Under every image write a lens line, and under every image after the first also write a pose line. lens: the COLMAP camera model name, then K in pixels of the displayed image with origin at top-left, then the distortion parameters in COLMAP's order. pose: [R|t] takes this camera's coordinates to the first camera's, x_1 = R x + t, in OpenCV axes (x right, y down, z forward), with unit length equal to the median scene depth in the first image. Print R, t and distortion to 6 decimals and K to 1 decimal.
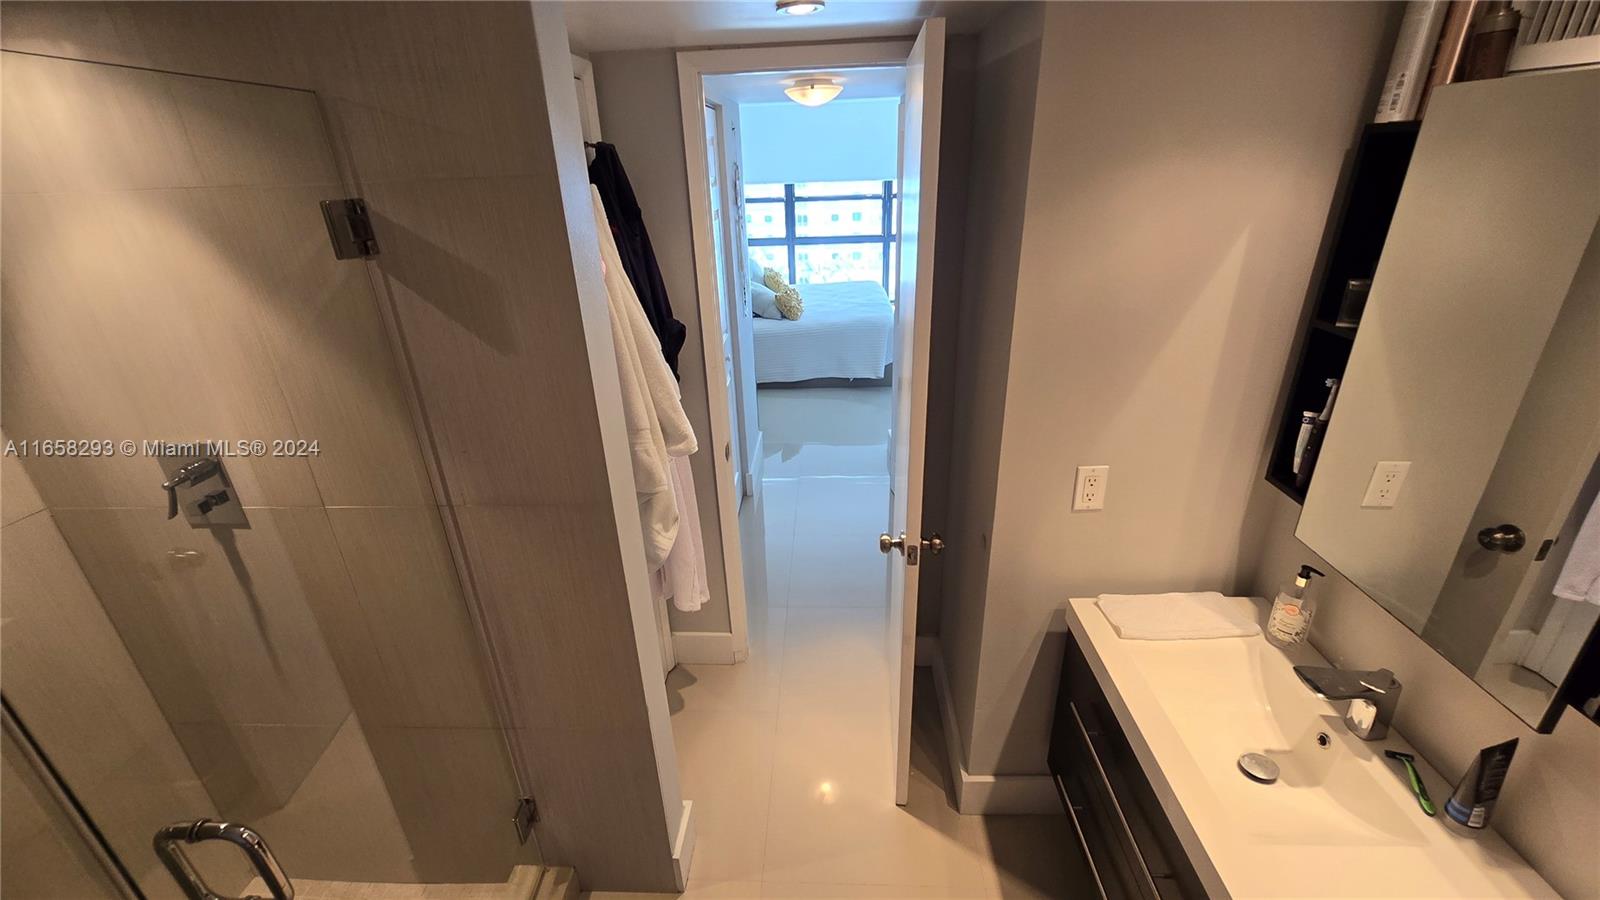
lens RADIAL K [[661.5, 0, 792.8], [0, 661.5, 450.0], [0, 0, 1]] dist [-0.003348, 0.000277]
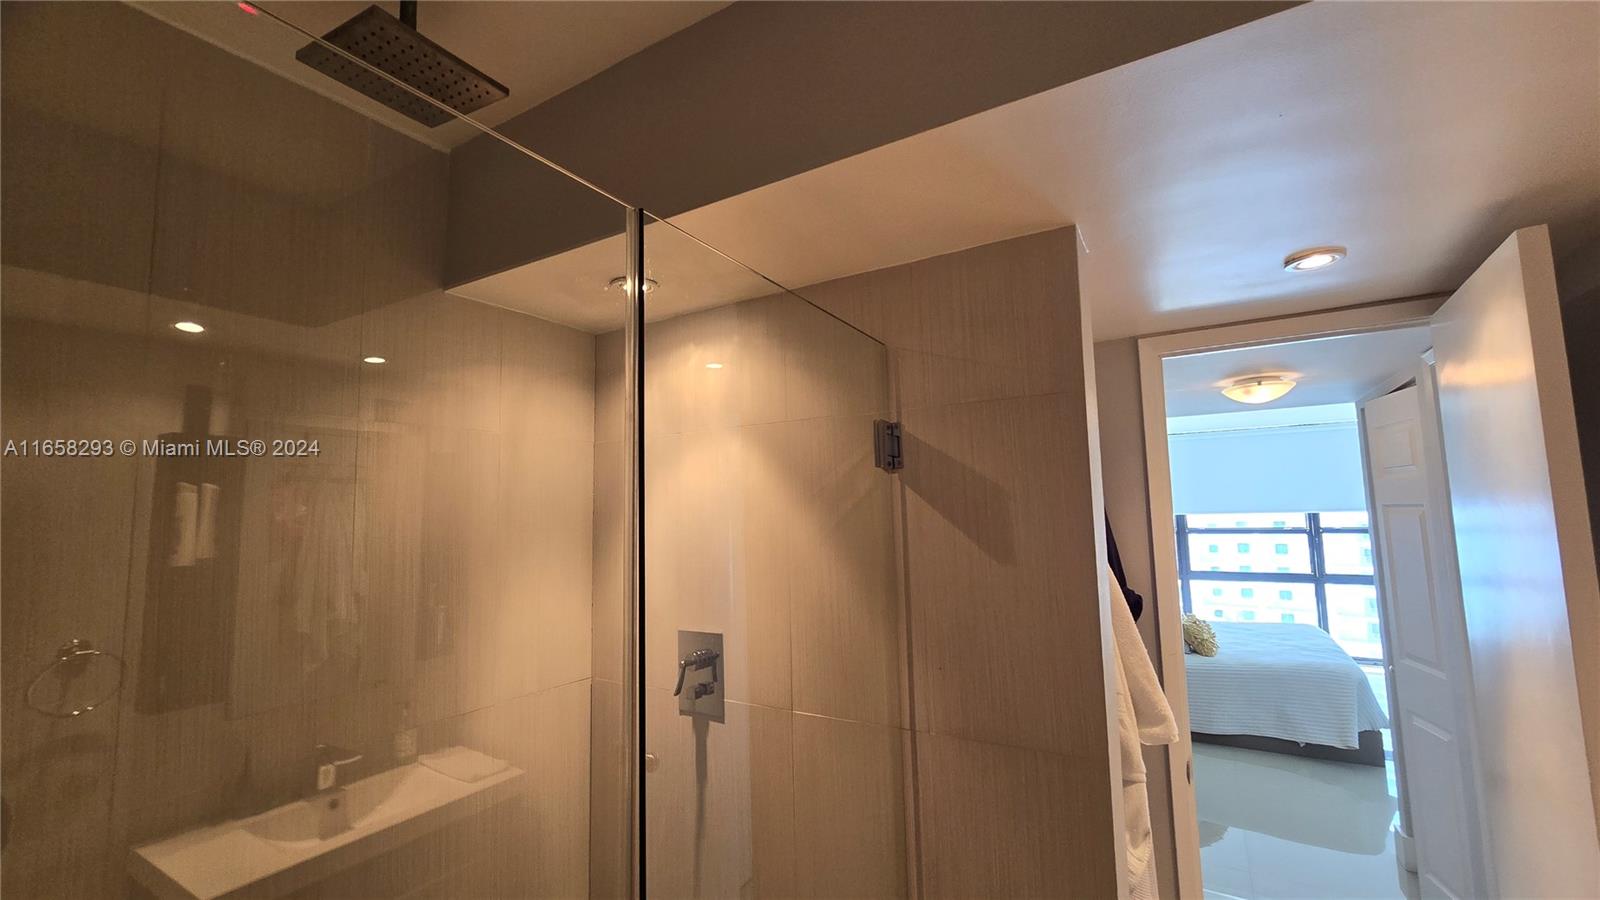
lens RADIAL K [[661.5, 0, 792.8], [0, 661.5, 450.0], [0, 0, 1]] dist [-0.003348, 0.000277]
pose [[0.874633, -0.028741, -0.483934, -0.201188], [-0.205712, 0.881908, -0.424170, 0.160889], [0.438976, 0.470544, 0.765433, 0.031717]]
